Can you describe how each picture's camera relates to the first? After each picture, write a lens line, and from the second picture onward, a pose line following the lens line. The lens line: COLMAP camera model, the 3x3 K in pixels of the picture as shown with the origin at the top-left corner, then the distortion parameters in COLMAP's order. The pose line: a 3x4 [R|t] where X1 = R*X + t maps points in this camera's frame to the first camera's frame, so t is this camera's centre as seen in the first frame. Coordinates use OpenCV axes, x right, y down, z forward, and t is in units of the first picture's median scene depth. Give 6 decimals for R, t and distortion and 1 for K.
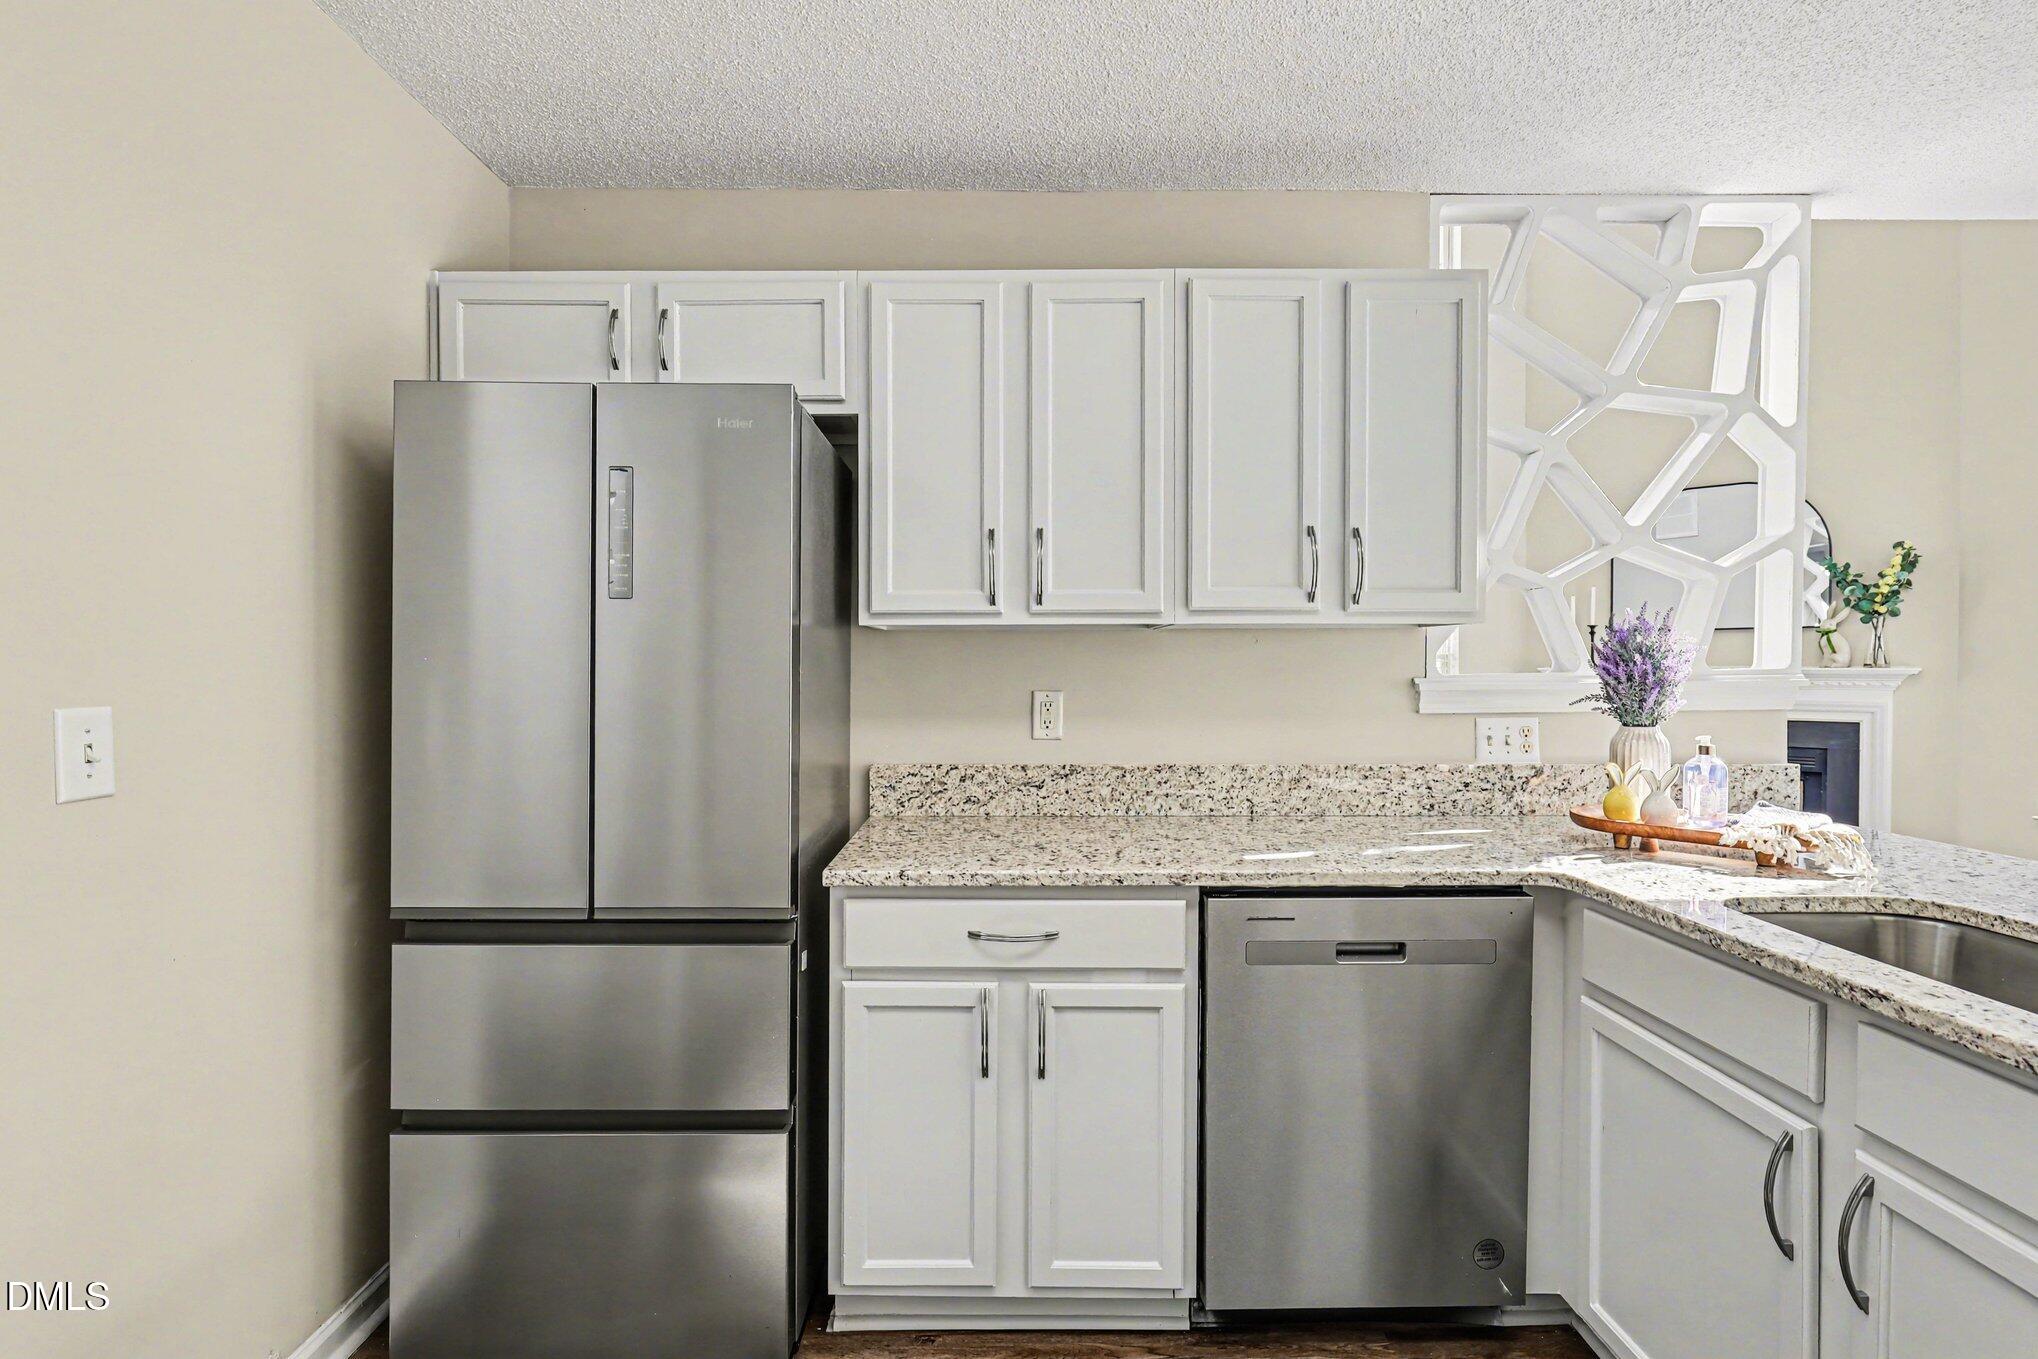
lens RADIAL K [[951.3, 0, 1019.0], [0, 951.3, 679.5], [0, 0, 1]] dist [0.000505, -0.000254]
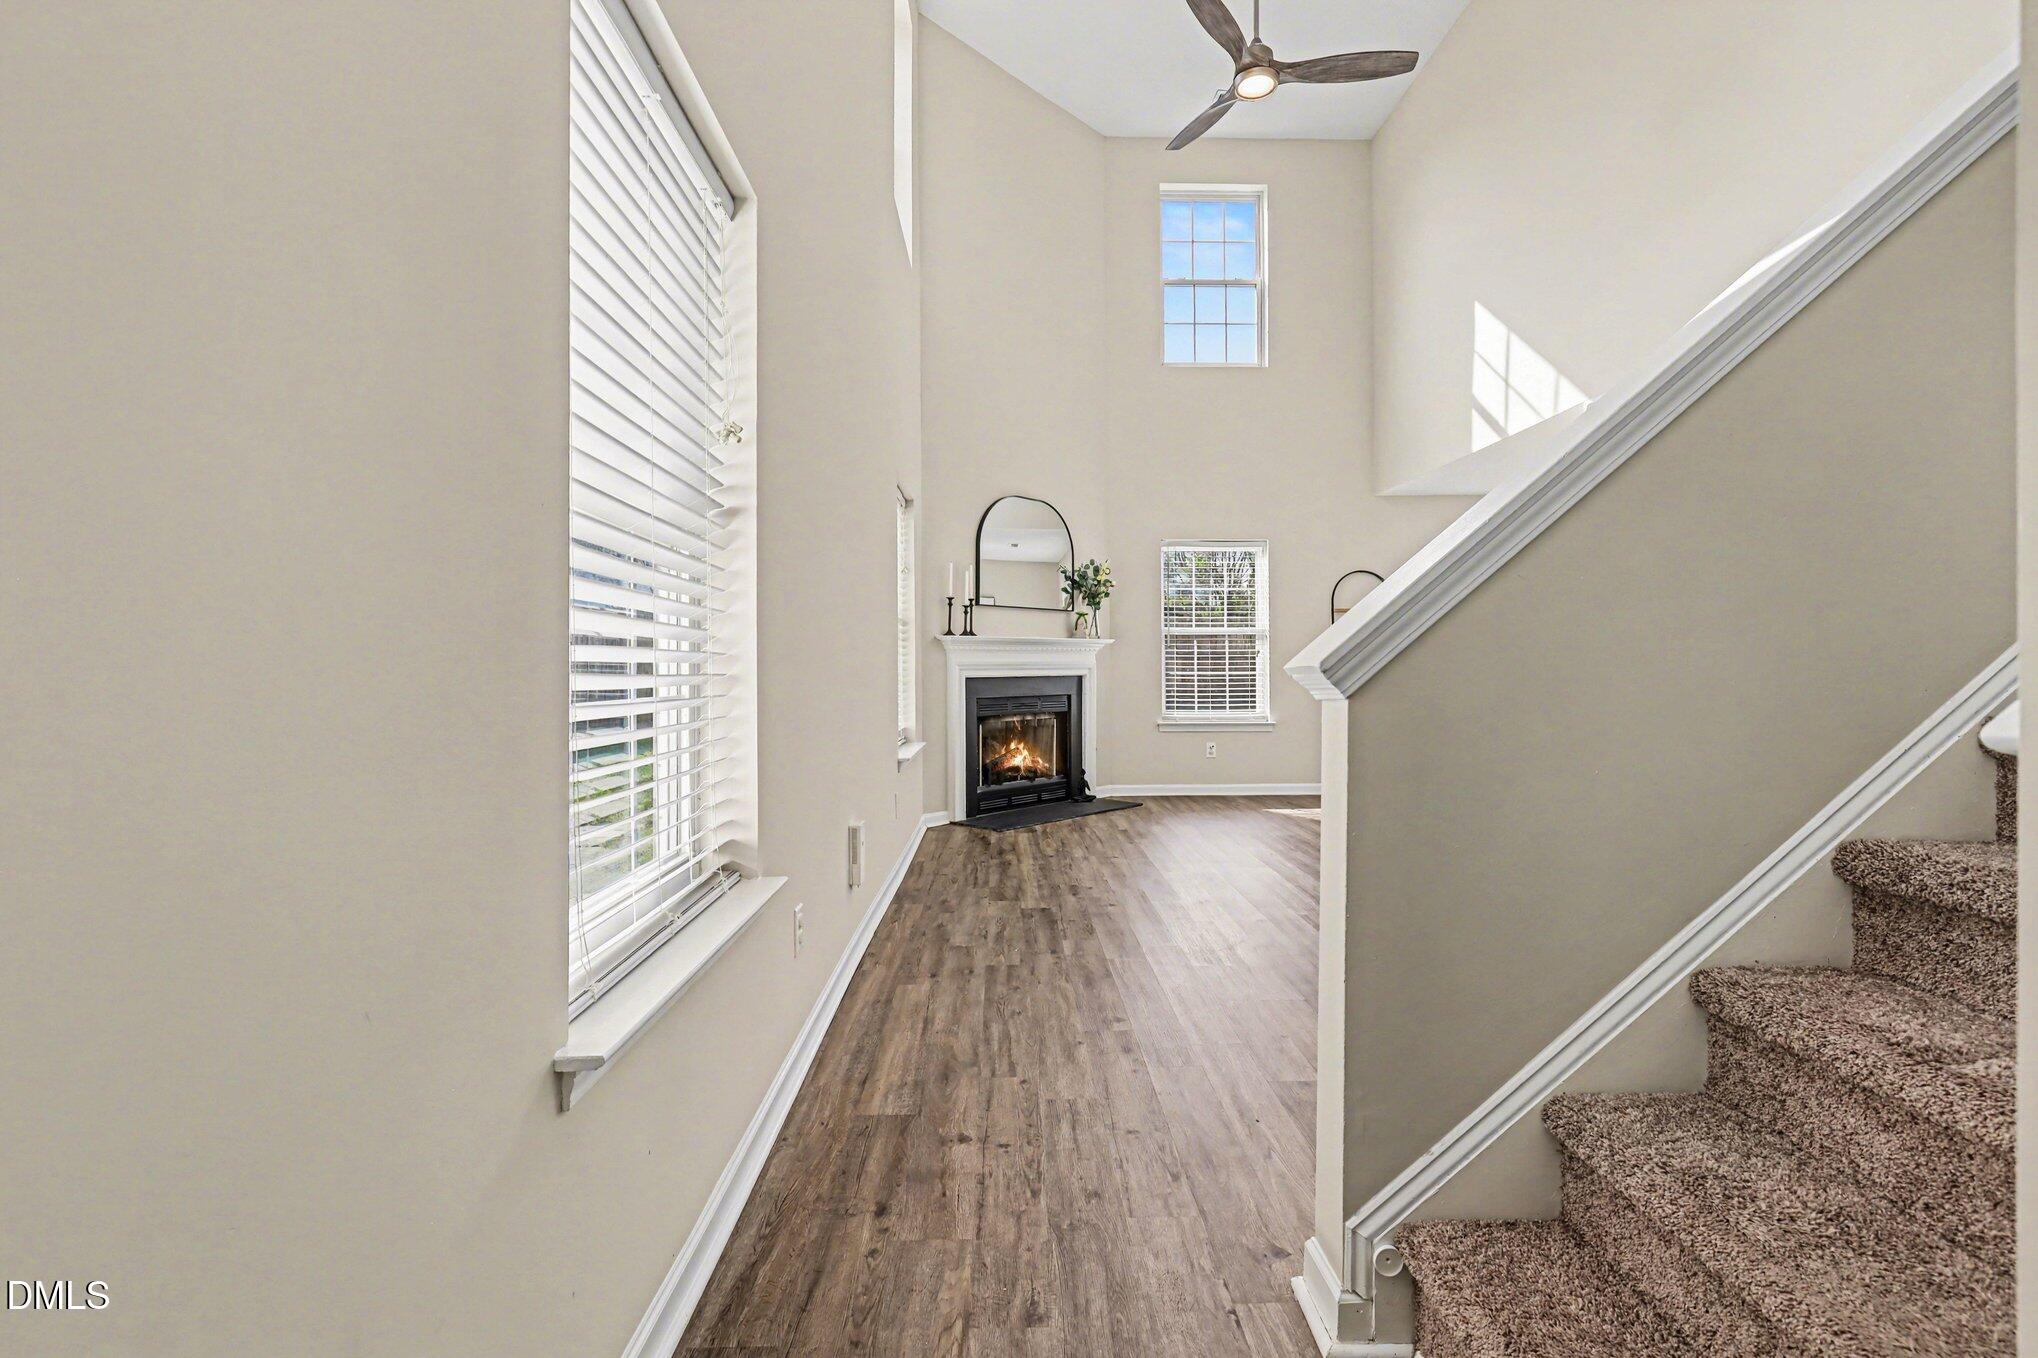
lens RADIAL K [[923.1, 0, 1019.0], [0, 923.1, 679.0], [0, 0, 1]] dist [-0.000915, -0.000205]
pose [[-0.022555, -0.013943, 0.999648, -1.355071], [0.016723, 0.999758, 0.014322, 0.068107], [-0.999606, 0.017040, -0.022317, 2.715843]]
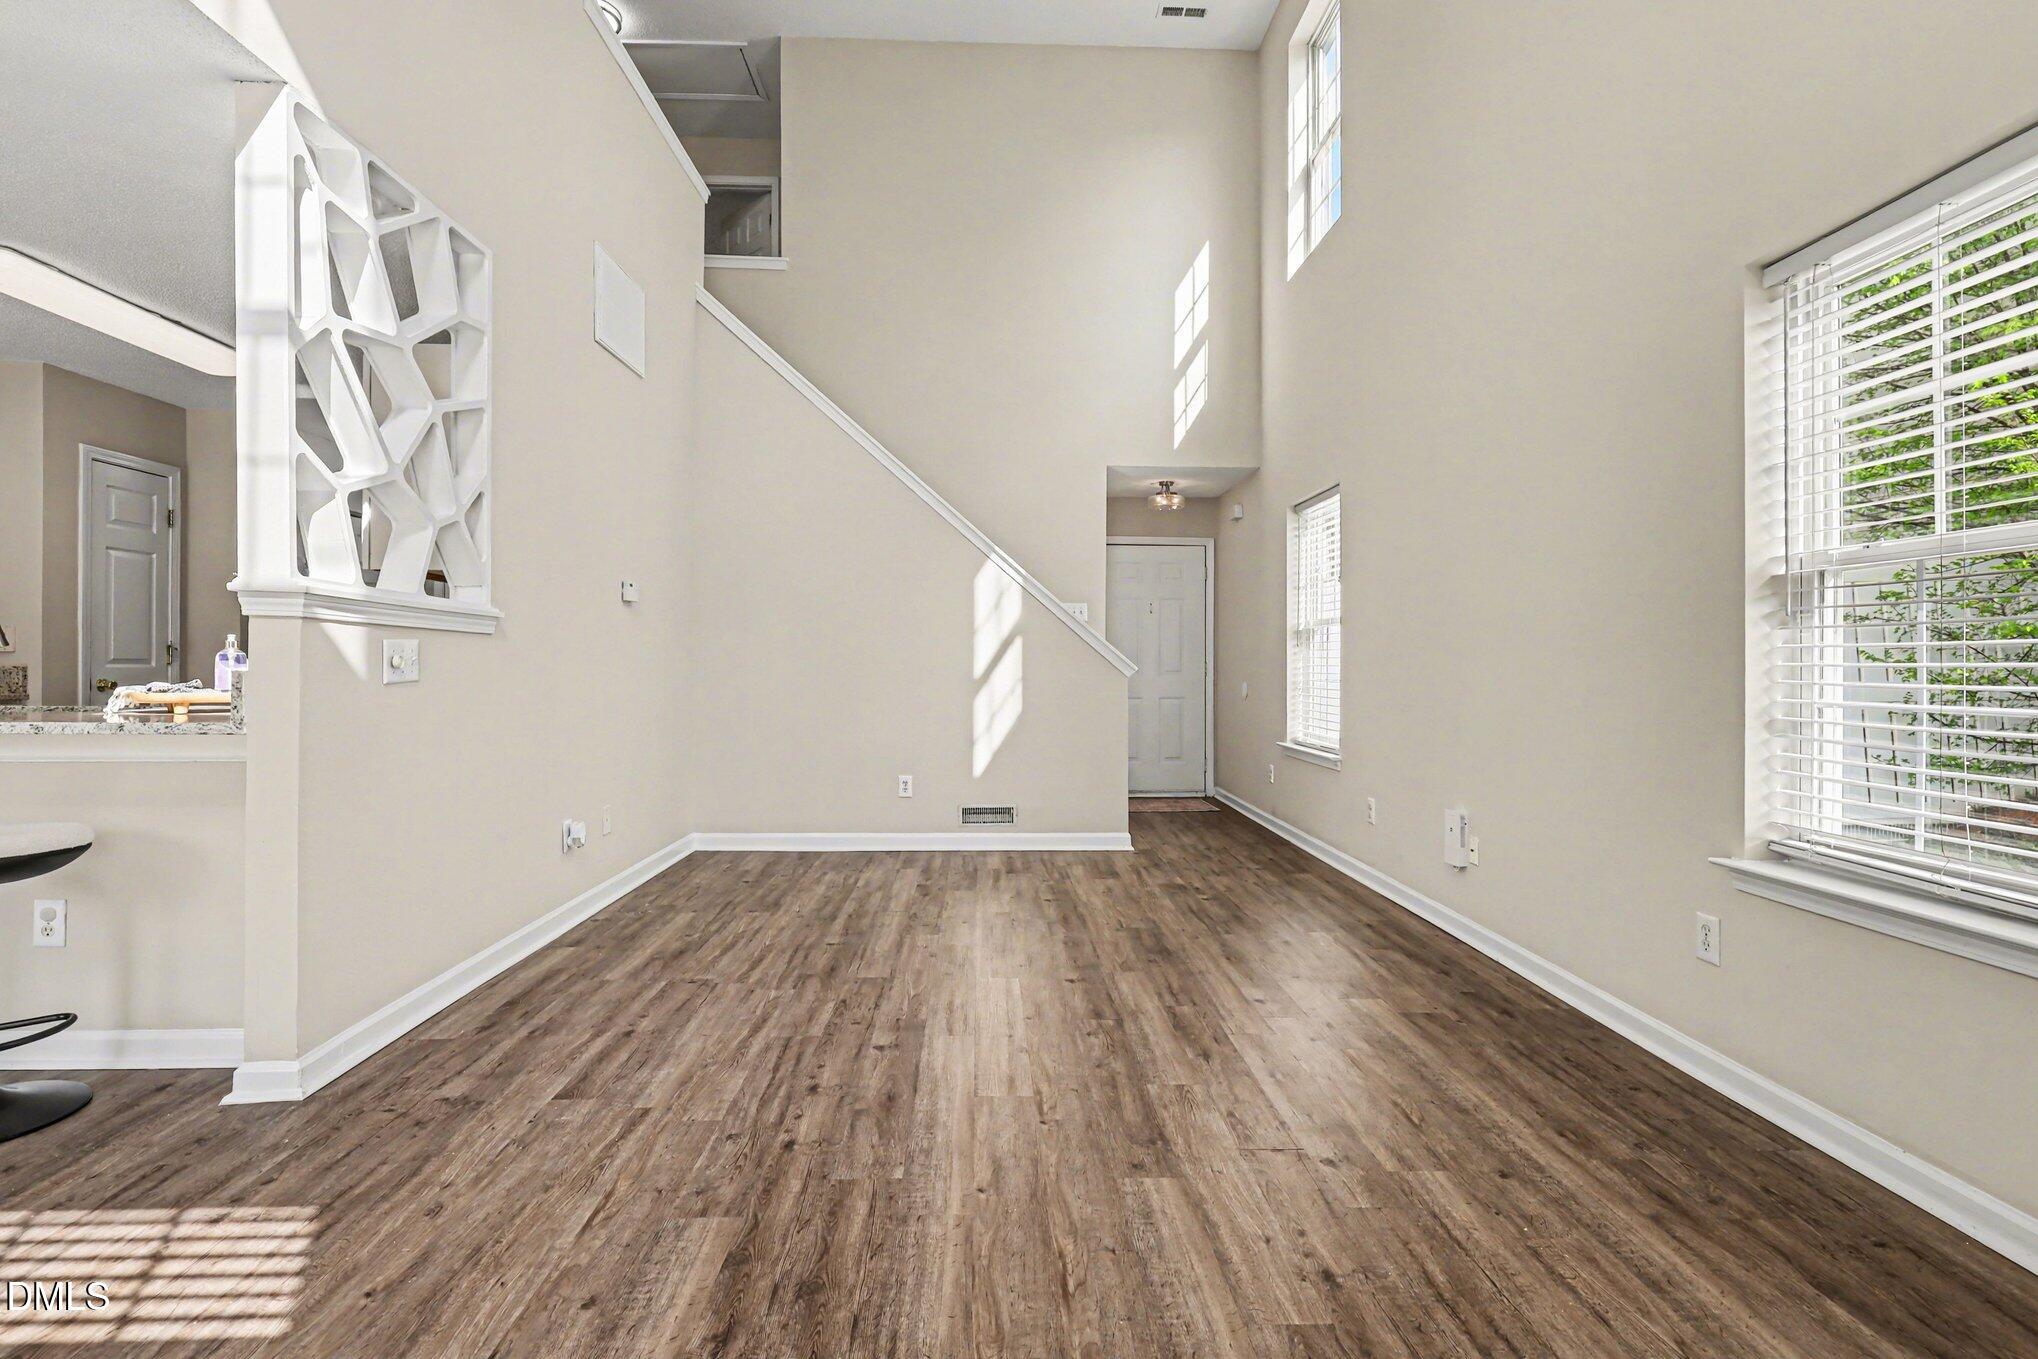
lens RADIAL K [[970.3, 0, 1016.4], [0, 970.3, 666.8], [0, 0, 1]] dist [0.004093, -0.010825]
pose [[0.038200, 0.001219, -0.999269, 2.107983], [-0.020941, 0.999781, 0.000419, 0.079259], [0.999051, 0.020910, 0.038217, 2.037083]]
